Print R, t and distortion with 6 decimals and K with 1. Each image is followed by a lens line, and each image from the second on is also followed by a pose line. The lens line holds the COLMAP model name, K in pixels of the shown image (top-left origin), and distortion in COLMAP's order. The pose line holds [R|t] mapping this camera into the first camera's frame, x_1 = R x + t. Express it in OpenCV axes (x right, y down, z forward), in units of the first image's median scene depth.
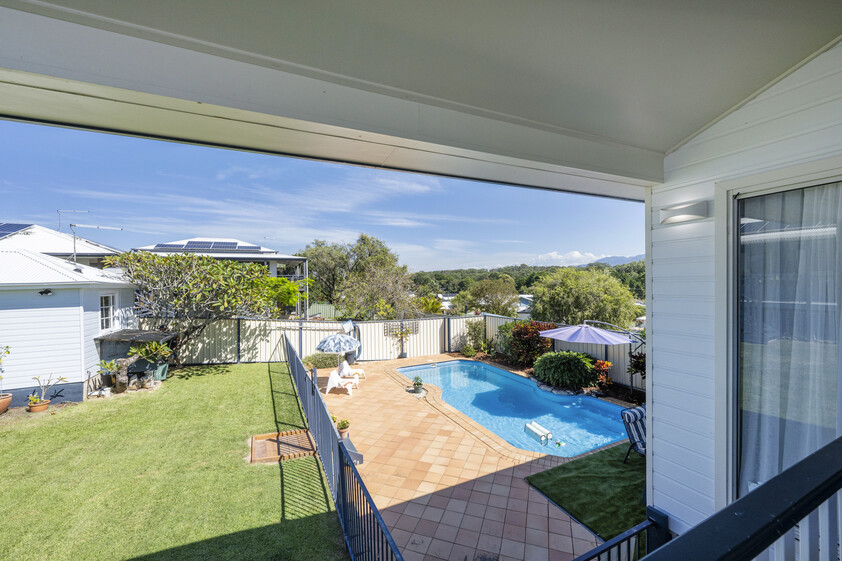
lens RADIAL K [[338.3, 0, 428.2], [0, 338.3, 283.1], [0, 0, 1]] dist [0.004096, -0.000755]
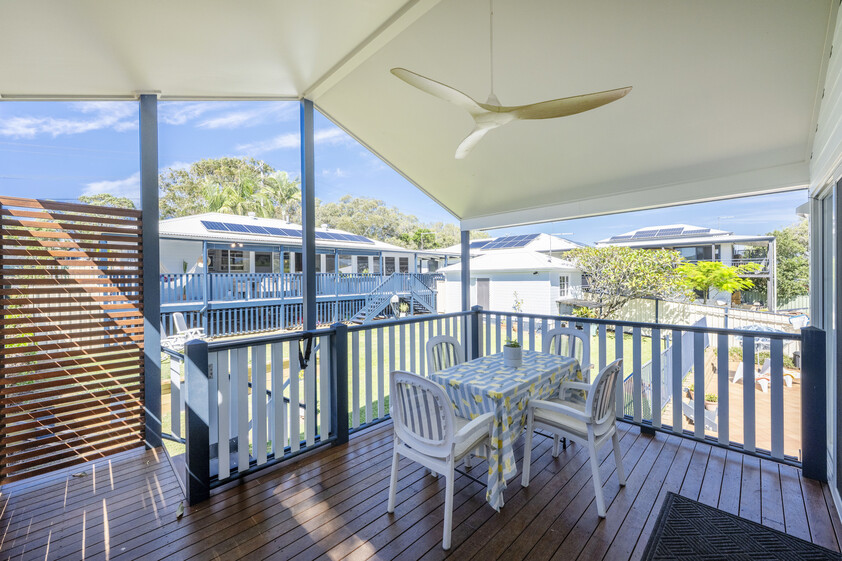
lens RADIAL K [[338.3, 0, 408.0], [0, 338.3, 278.8], [0, 0, 1]] dist [0.004096, -0.000755]
pose [[0.300387, 0.026032, -0.953462, 0.395488], [0.003542, 0.999590, 0.028407, 0.001002], [0.953811, -0.011910, 0.300171, -0.210454]]
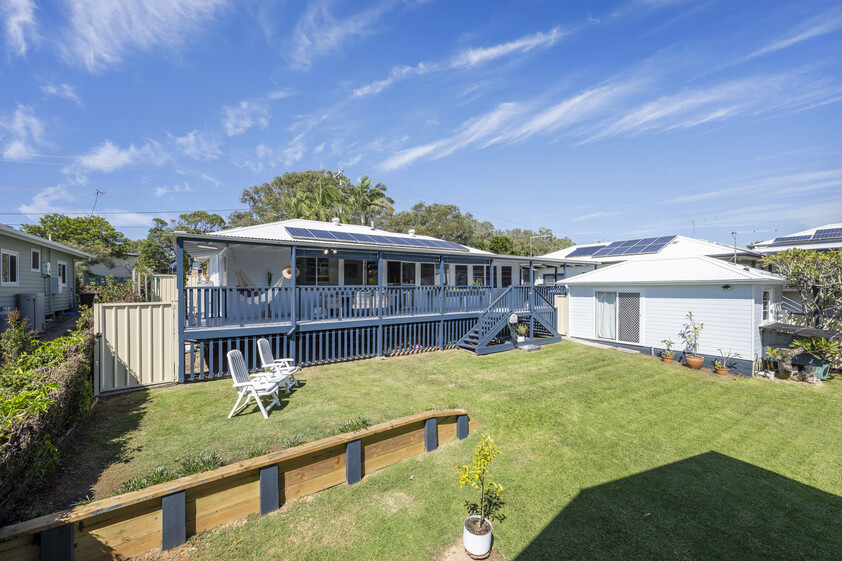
lens RADIAL K [[338.3, 0, 416.1], [0, 338.3, 282.7], [0, 0, 1]] dist [0.004096, -0.000755]
pose [[0.139331, 0.009280, -0.990202, 0.019087], [0.004004, 0.999943, 0.009935, -0.006849], [0.990238, -0.005349, 0.139286, -0.329839]]
